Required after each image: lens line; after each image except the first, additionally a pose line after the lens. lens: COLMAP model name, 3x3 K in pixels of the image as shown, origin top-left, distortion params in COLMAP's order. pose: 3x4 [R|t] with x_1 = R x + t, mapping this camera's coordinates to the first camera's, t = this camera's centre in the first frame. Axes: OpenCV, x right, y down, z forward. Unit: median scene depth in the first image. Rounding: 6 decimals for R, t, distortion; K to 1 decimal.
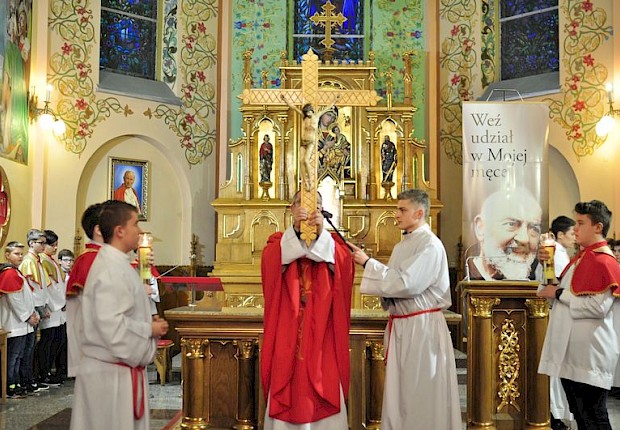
lens RADIAL K [[989.1, 0, 310.9], [0, 989.1, 217.6], [0, 0, 1]] dist [-0.004843, 0.000000]
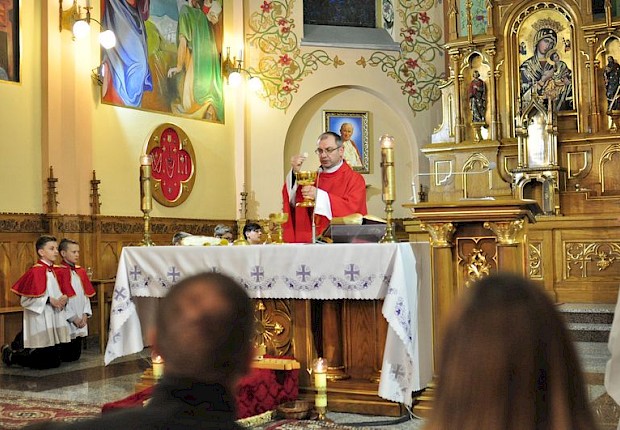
lens RADIAL K [[989.1, 0, 309.9], [0, 989.1, 210.6], [0, 0, 1]] dist [-0.004843, 0.000000]
pose [[0.874517, -0.041526, -0.483215, 0.259520], [0.050747, 0.998693, 0.006016, 0.032378], [0.482333, -0.029782, 0.875481, 0.120906]]
